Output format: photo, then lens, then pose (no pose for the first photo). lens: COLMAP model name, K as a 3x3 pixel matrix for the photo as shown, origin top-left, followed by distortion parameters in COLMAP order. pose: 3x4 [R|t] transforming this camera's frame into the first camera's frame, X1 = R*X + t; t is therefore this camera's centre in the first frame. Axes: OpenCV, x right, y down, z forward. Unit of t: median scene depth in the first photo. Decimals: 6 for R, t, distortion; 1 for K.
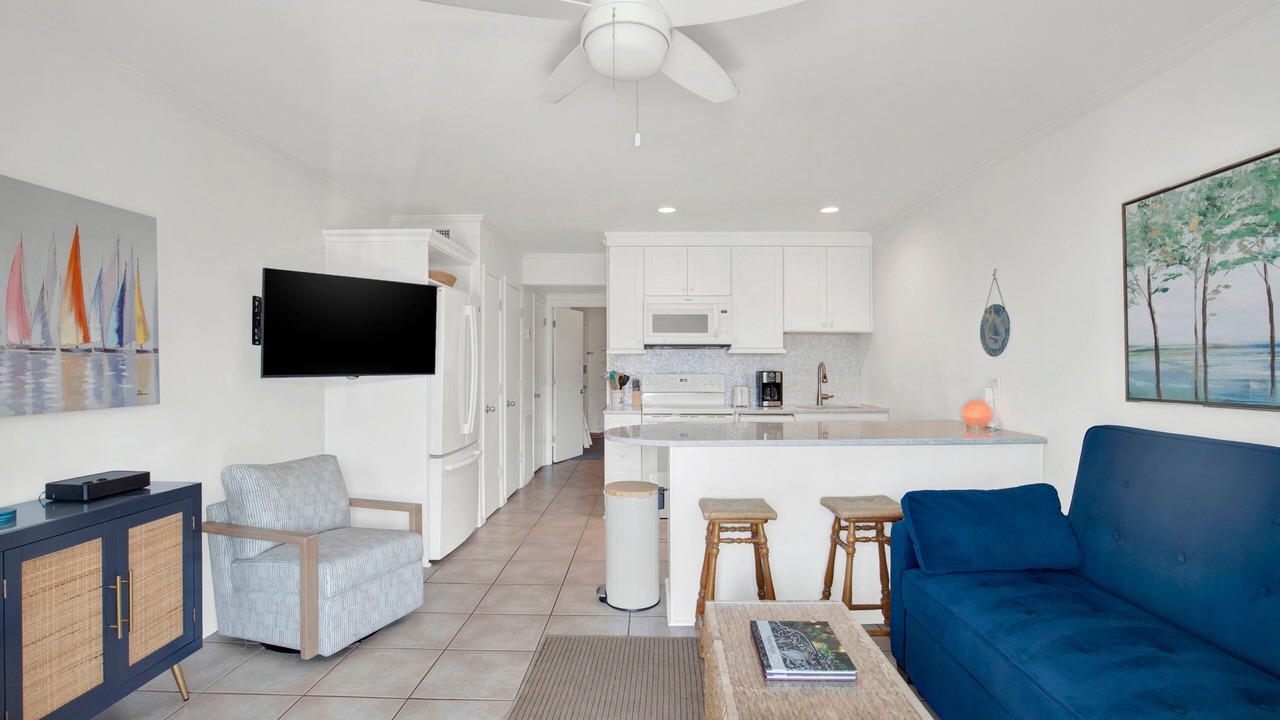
lens RADIAL K [[590.5, 0, 641.7], [0, 590.5, 363.6], [0, 0, 1]] dist [-0.039332, 0.006591]
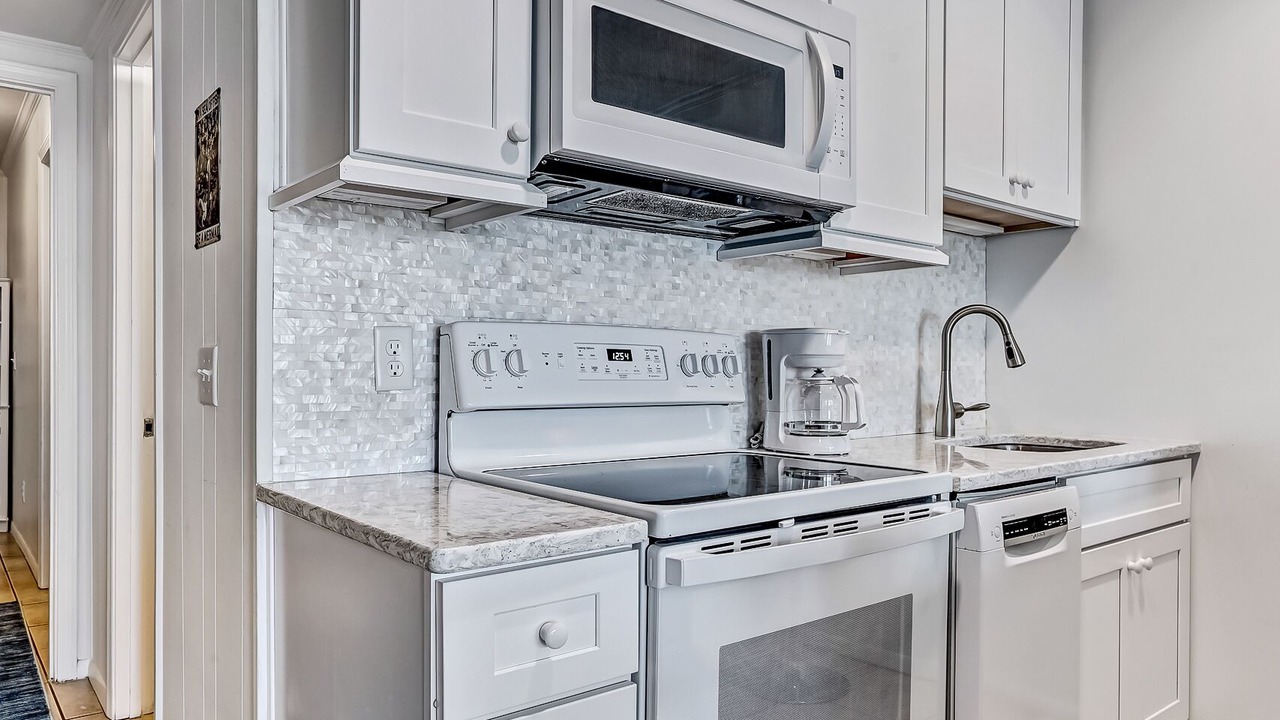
lens RADIAL K [[885.0, 0, 641.1], [0, 885.0, 367.0], [0, 0, 1]] dist [0.028499, 0.000809]
pose [[0.774082, 0.005331, 0.633063, -0.326851], [-0.012263, 0.999903, 0.006575, 0.070134], [-0.632966, -0.012852, 0.774073, 1.643431]]
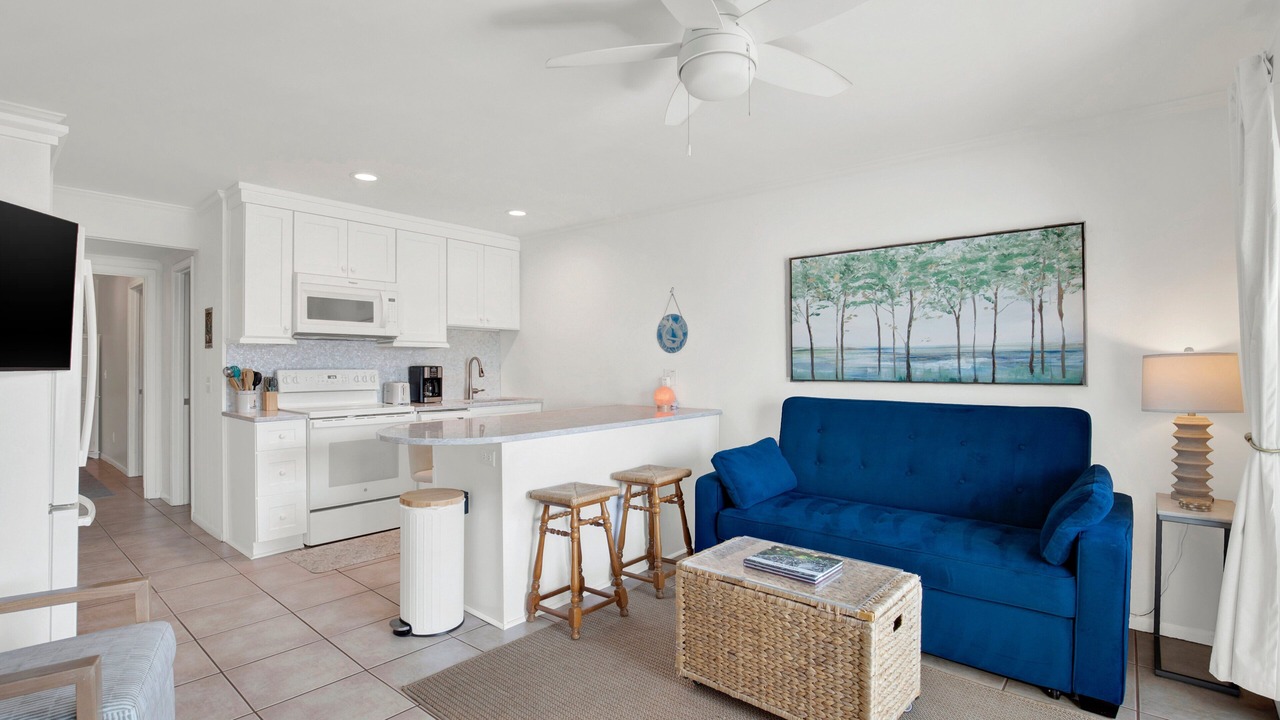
lens RADIAL K [[590.5, 0, 649.9], [0, 590.5, 365.0], [0, 0, 1]] dist [-0.039332, 0.006591]
pose [[0.632042, -0.001576, 0.774932, -0.660110], [-0.004135, 0.999977, 0.005406, 0.010904], [-0.774923, -0.006621, 0.632021, 0.261036]]
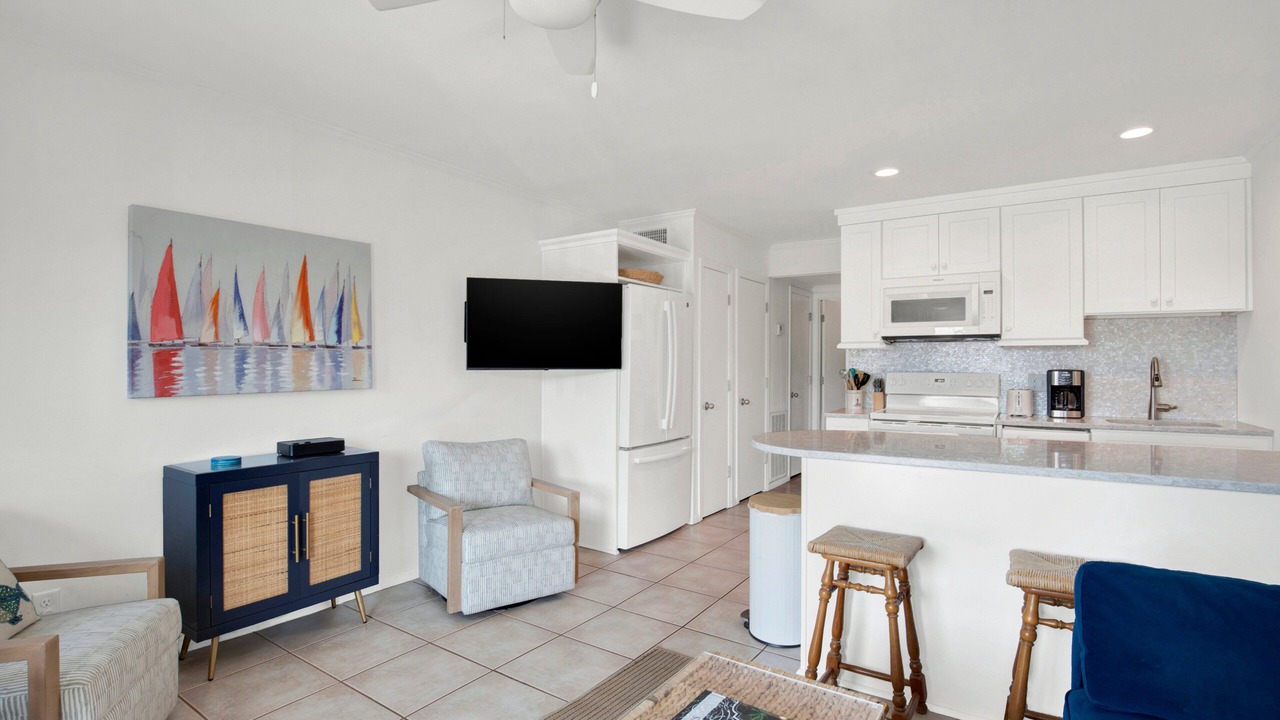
lens RADIAL K [[590.5, 0, 640.6], [0, 590.5, 364.4], [0, 0, 1]] dist [-0.039332, 0.006591]
pose [[0.835795, 0.001165, -0.549041, 0.382390], [-0.001278, 0.999999, 0.000177, 0.015264], [0.549040, 0.000554, 0.835796, 0.237431]]
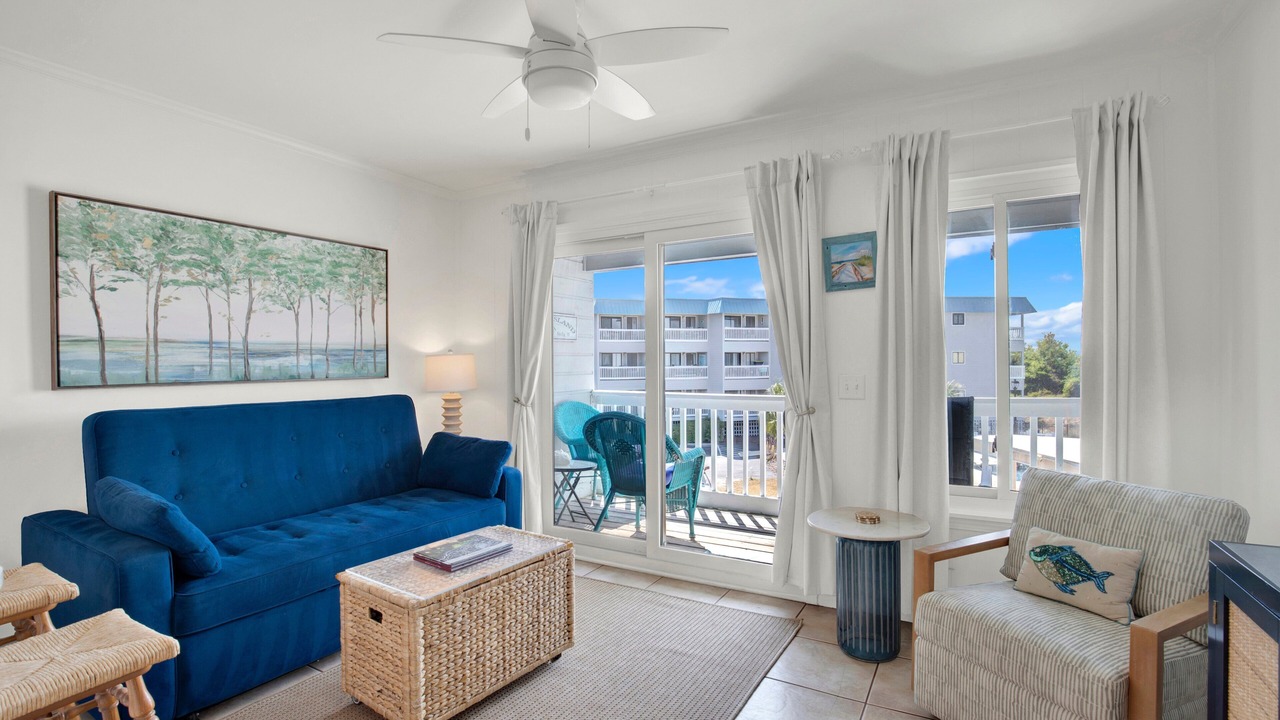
lens RADIAL K [[590.5, 0, 641.8], [0, 590.5, 363.7], [0, 0, 1]] dist [-0.039332, 0.006591]
pose [[-0.876338, 0.005079, 0.481670, -0.511835], [0.005120, 0.999986, -0.001229, 0.024788], [-0.481669, 0.001390, -0.876352, 1.344290]]
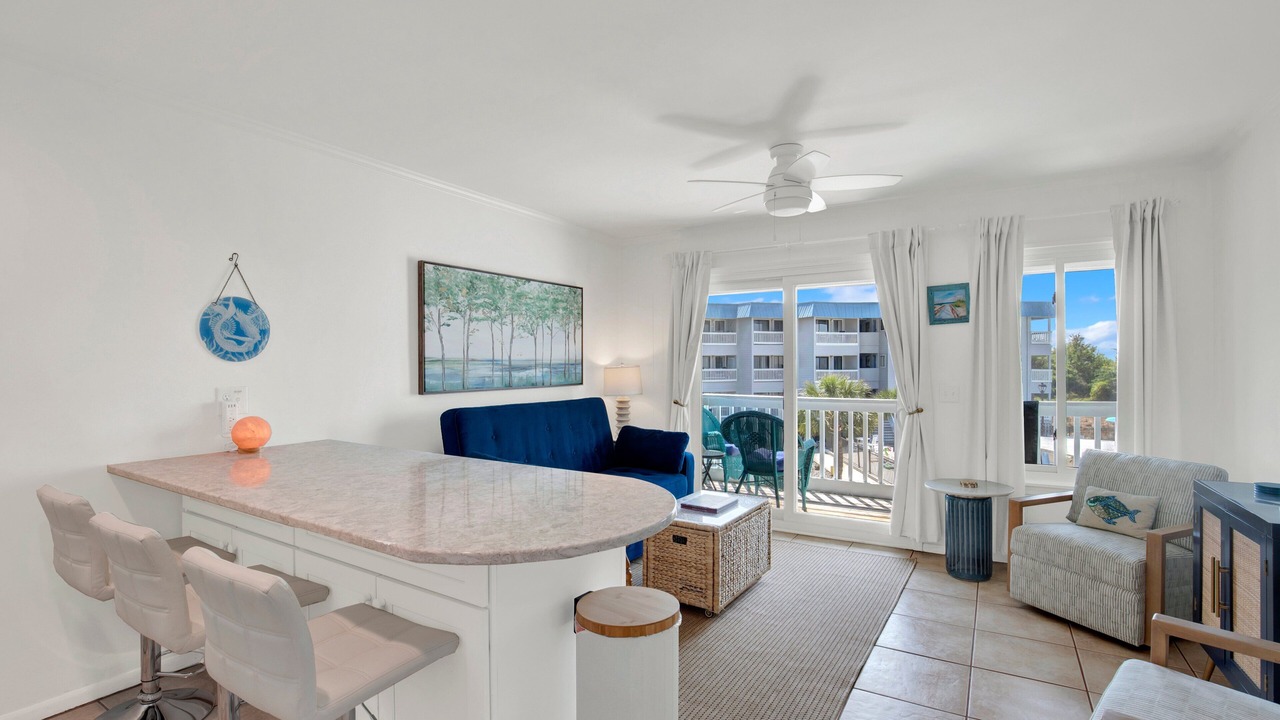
lens RADIAL K [[590.5, 0, 642.6], [0, 590.5, 361.9], [0, 0, 1]] dist [-0.039332, 0.006591]
pose [[-0.861216, 0.005690, 0.508208, -0.401651], [0.002085, 0.999968, -0.007663, -0.006181], [-0.508236, -0.005540, -0.861200, 1.966656]]
